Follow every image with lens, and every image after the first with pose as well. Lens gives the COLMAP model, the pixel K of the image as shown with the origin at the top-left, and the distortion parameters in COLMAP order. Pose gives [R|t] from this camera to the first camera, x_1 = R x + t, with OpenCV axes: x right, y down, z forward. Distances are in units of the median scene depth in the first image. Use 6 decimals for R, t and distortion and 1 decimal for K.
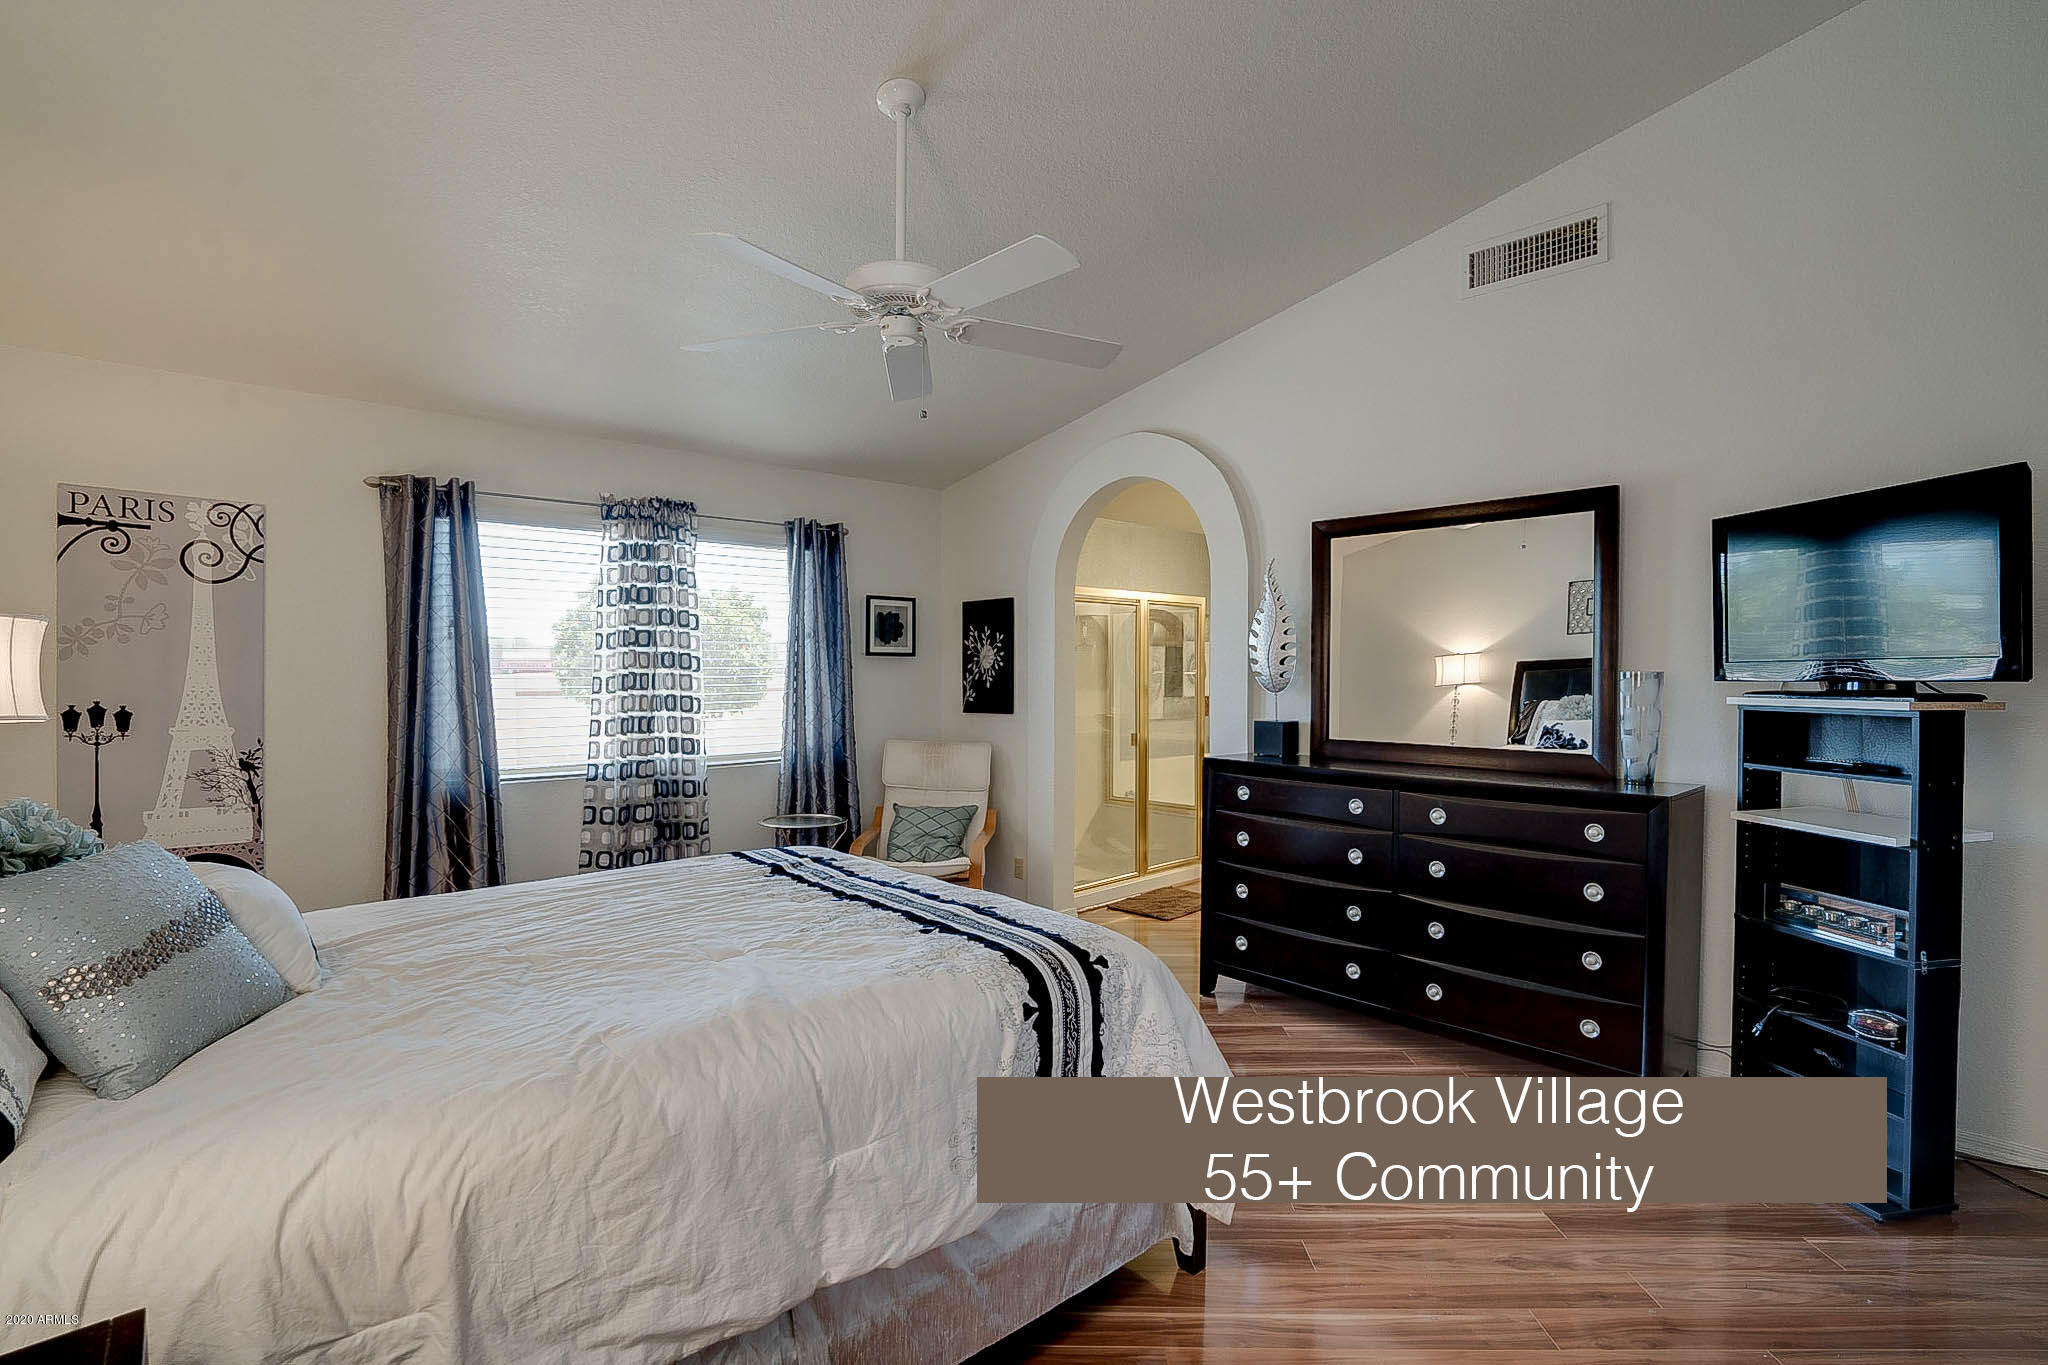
lens RADIAL K [[953.4, 0, 1024.0], [0, 953.4, 682.5], [0, 0, 1]] dist [-0.051948, 0.018779]
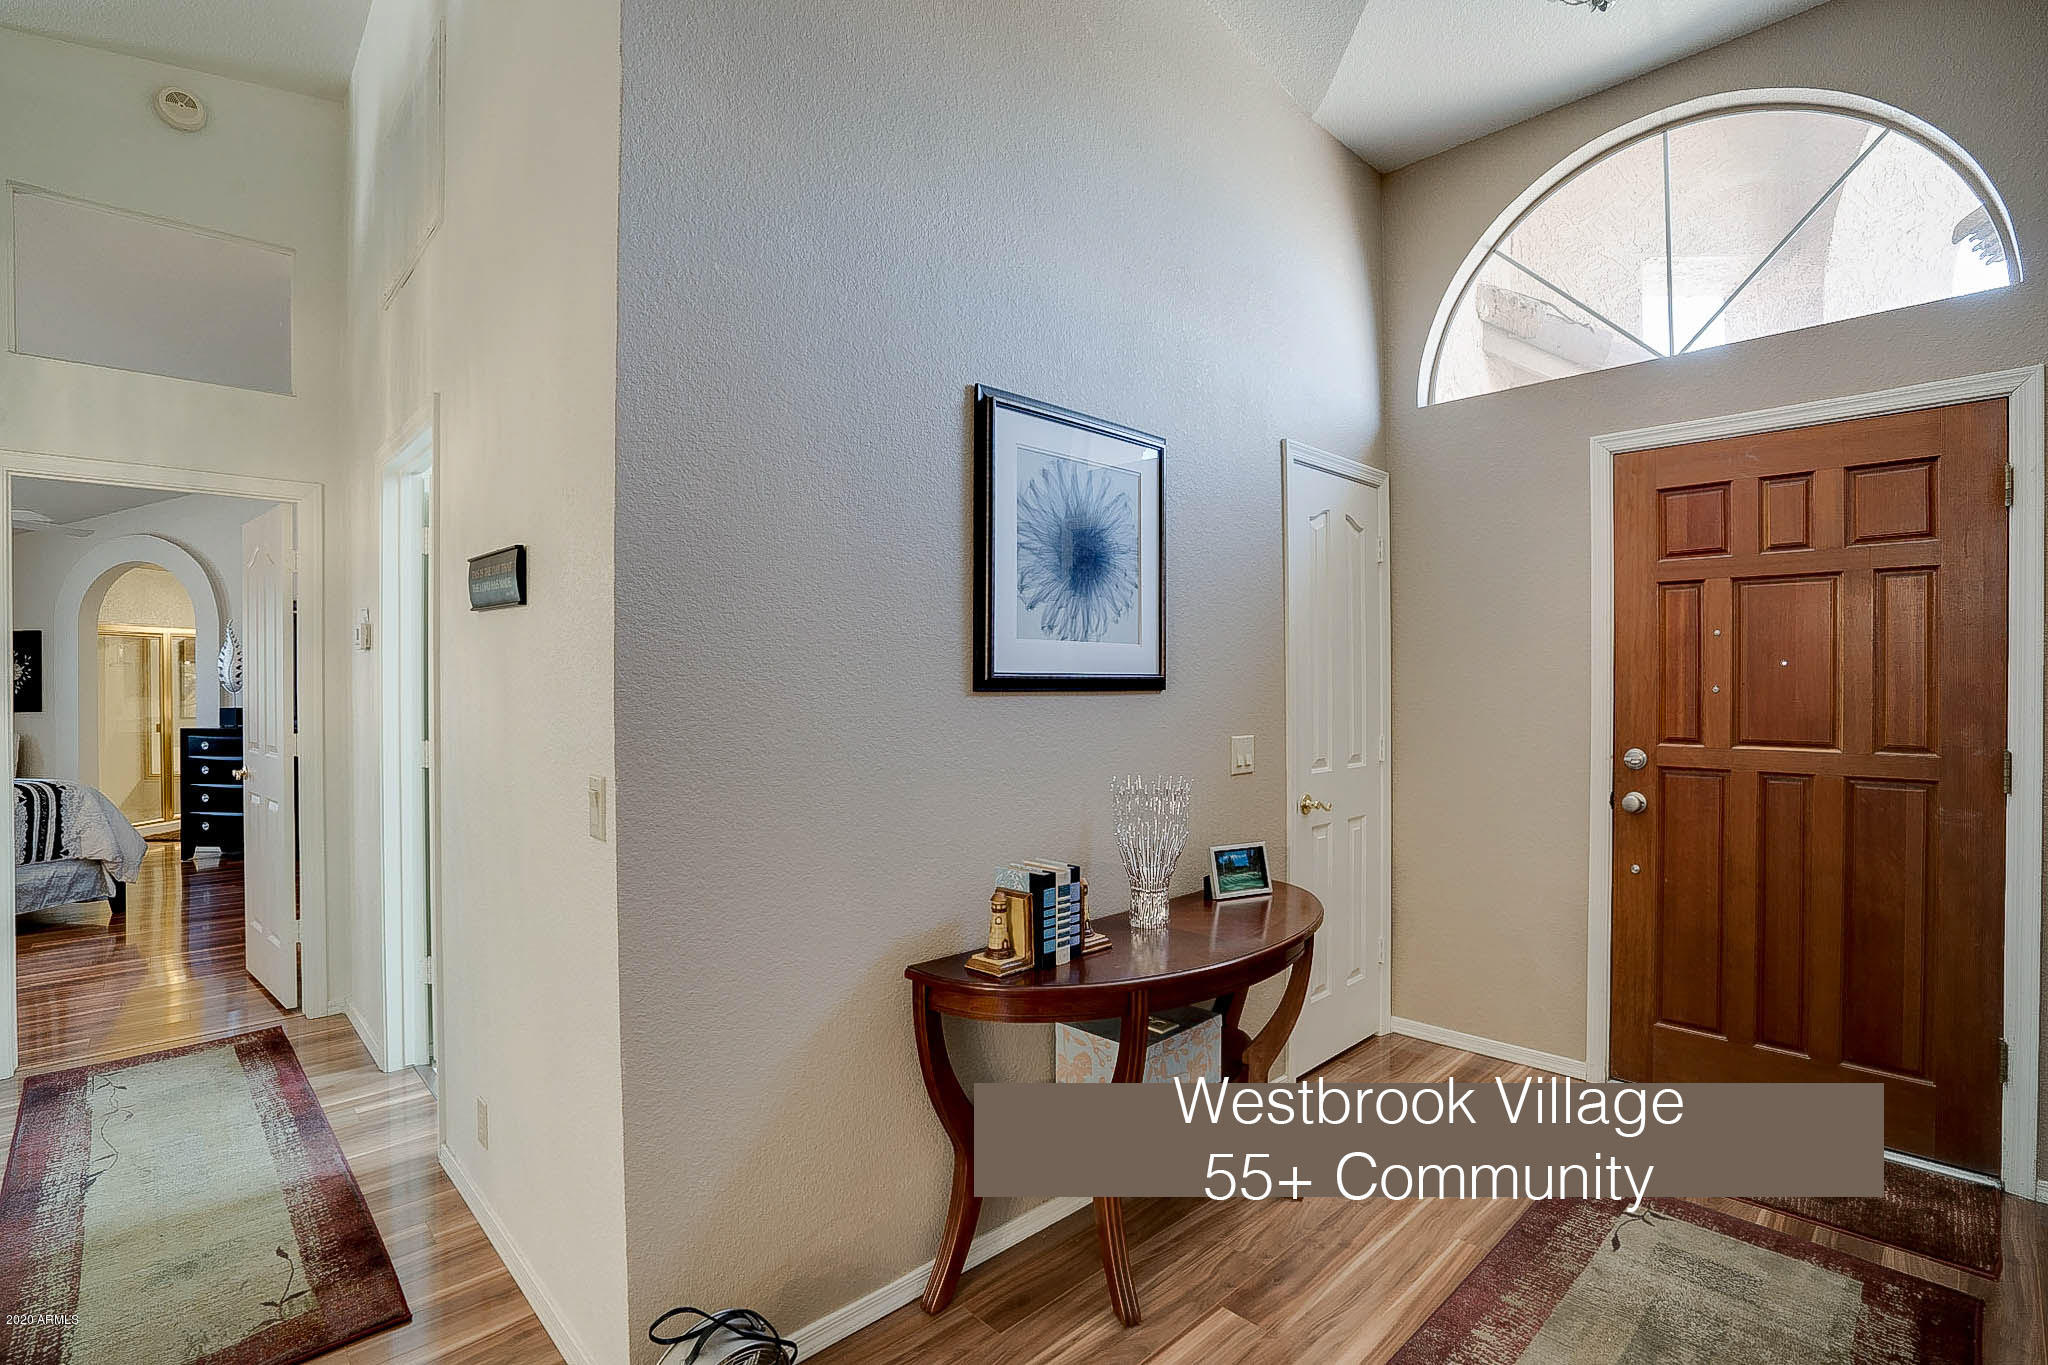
lens RADIAL K [[953.4, 0, 1024.0], [0, 953.4, 682.5], [0, 0, 1]] dist [-0.051948, 0.018779]
pose [[0.712426, -0.005844, 0.701723, 0.094845], [0.013412, 0.999896, -0.005289, 0.021237], [-0.701619, 0.013180, 0.712431, -1.370868]]
